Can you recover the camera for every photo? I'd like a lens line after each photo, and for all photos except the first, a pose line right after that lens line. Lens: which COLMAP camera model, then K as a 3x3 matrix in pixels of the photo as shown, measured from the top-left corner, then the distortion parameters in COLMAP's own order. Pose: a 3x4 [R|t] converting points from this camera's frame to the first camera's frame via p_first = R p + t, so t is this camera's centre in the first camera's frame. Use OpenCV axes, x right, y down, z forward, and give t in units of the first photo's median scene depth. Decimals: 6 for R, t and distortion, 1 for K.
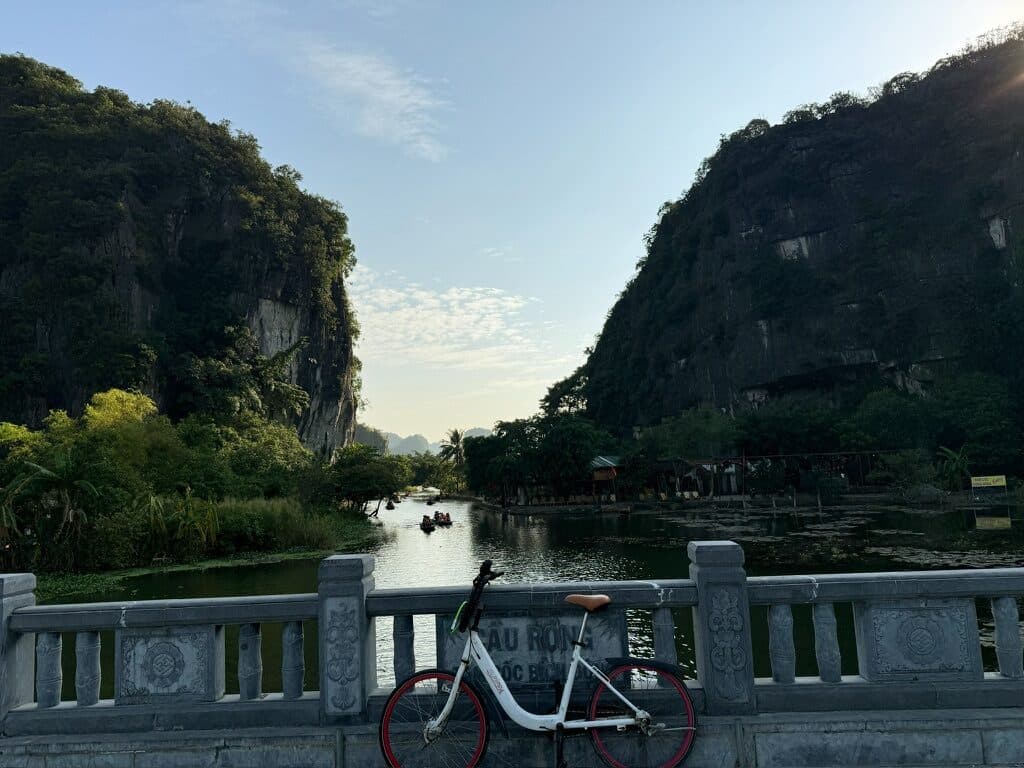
lens RADIAL K [[740.2, 0, 509.8], [0, 740.2, 389.0], [0, 0, 1]] dist [0.154142, -0.235447]
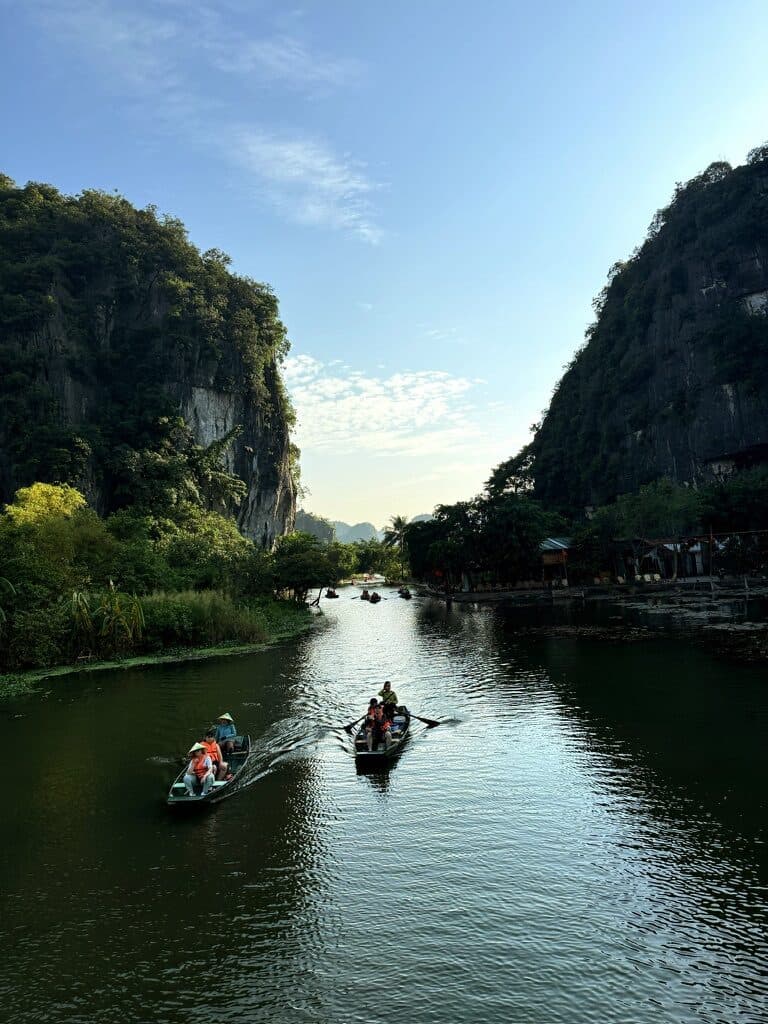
lens RADIAL K [[735.2, 0, 386.6], [0, 735.2, 511.2], [0, 0, 1]] dist [0.139101, -0.203201]
pose [[0.994708, -0.032079, -0.097602, 0.008427], [0.036749, 0.998246, 0.046427, 0.004854], [0.095942, -0.049768, 0.994142, 0.049167]]
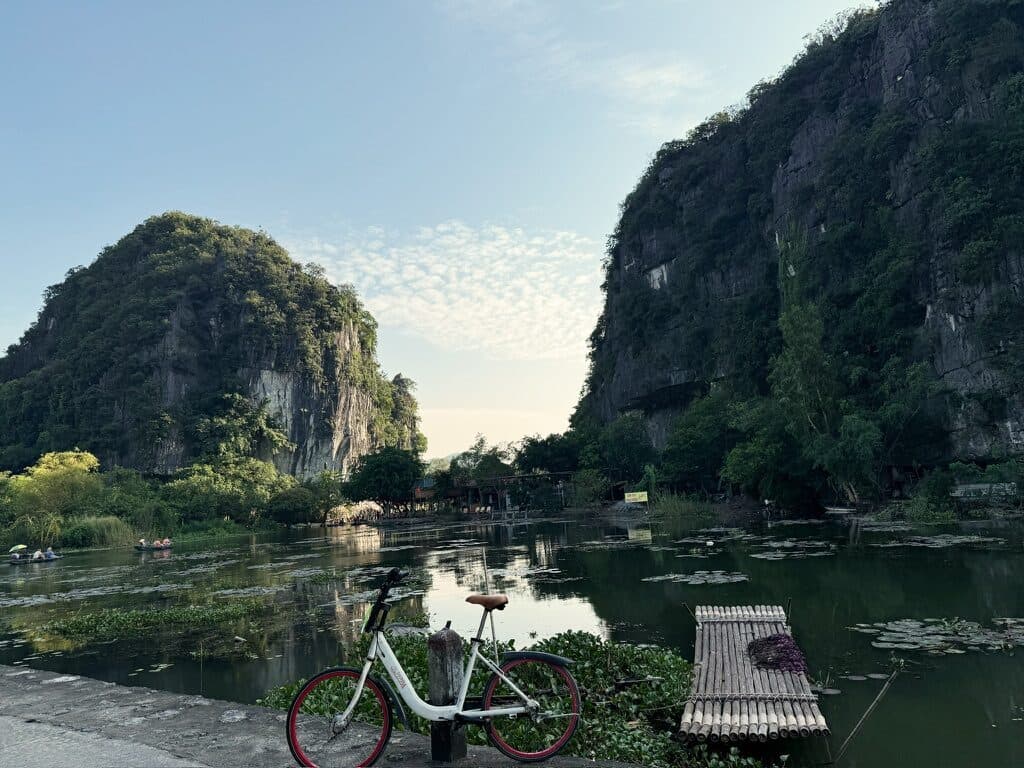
lens RADIAL K [[740.2, 0, 509.8], [0, 740.2, 389.0], [0, 0, 1]] dist [0.154142, -0.235447]
pose [[0.888823, -0.074425, -0.452167, 0.686779], [0.070257, 0.997189, -0.026030, -0.014887], [0.452833, -0.008632, 0.891554, -0.040965]]
